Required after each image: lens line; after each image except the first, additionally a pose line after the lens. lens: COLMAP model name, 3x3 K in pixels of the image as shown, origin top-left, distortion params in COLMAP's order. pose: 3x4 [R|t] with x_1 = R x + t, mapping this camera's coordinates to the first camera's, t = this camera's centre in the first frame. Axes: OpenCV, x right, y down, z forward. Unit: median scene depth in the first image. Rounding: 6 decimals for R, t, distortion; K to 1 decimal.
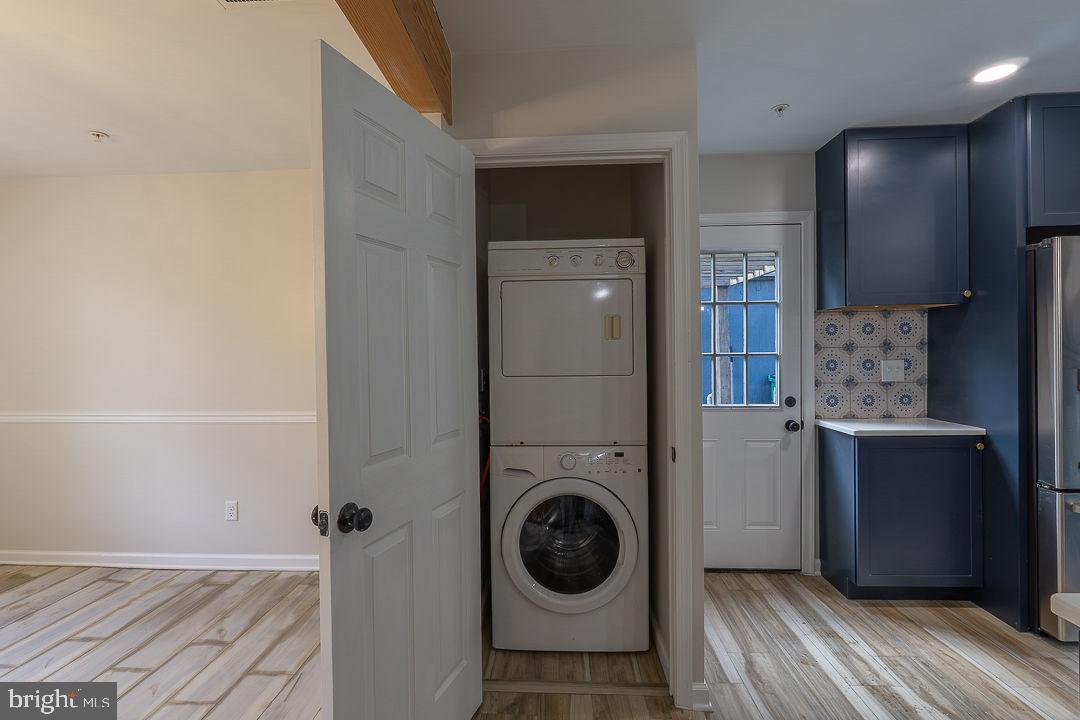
lens RADIAL K [[514.4, 0, 533.4], [0, 514.4, 356.0], [0, 0, 1]] dist [-0.004078, -0.000770]
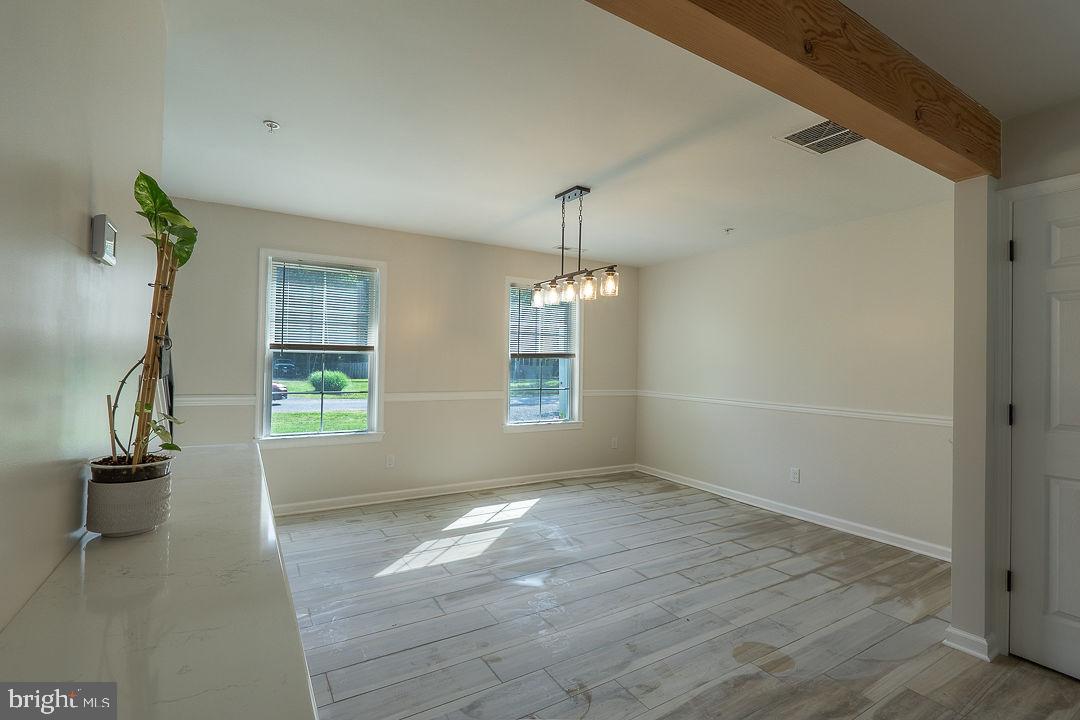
lens RADIAL K [[498.0, 0, 537.4], [0, 498.0, 356.0], [0, 0, 1]] dist [-0.004994, -0.000704]
pose [[0.567772, 0.013900, -0.823068, 0.126639], [-0.036103, 0.999316, -0.008028, 0.017288], [0.822394, 0.034273, 0.567885, -0.370264]]
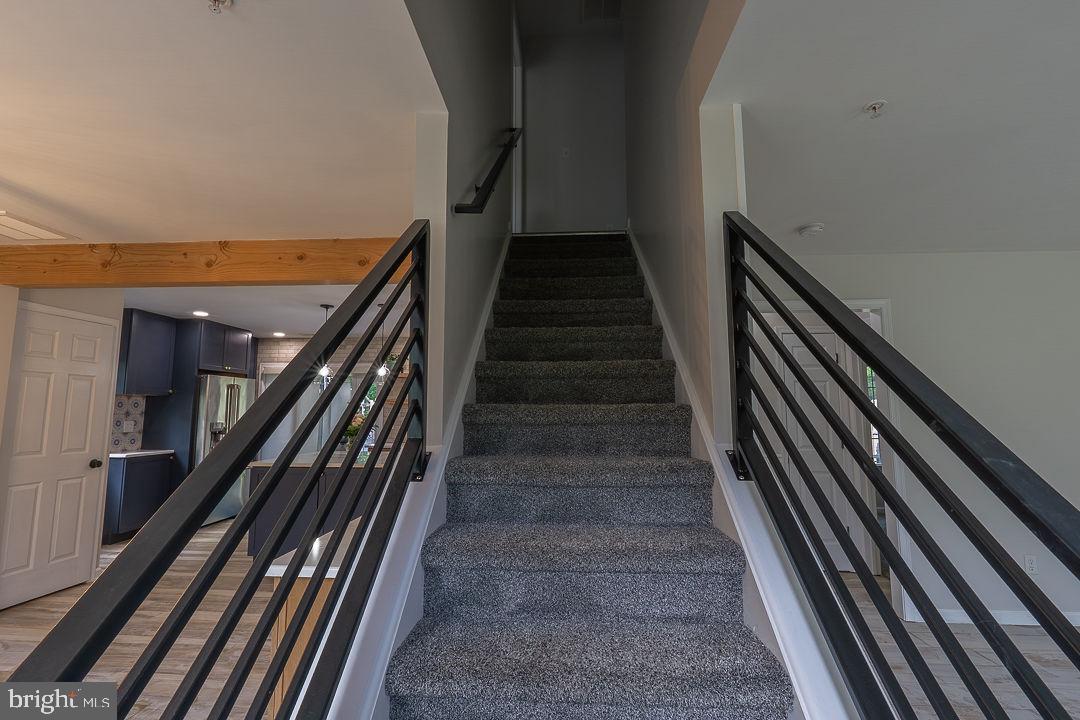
lens RADIAL K [[498.0, 0, 537.4], [0, 498.0, 356.0], [0, 0, 1]] dist [-0.004994, -0.000704]
pose [[0.002568, 0.131519, 0.991310, -1.217021], [0.011994, 0.991238, -0.131541, 0.030066], [-0.999925, 0.012227, 0.000968, -0.571379]]
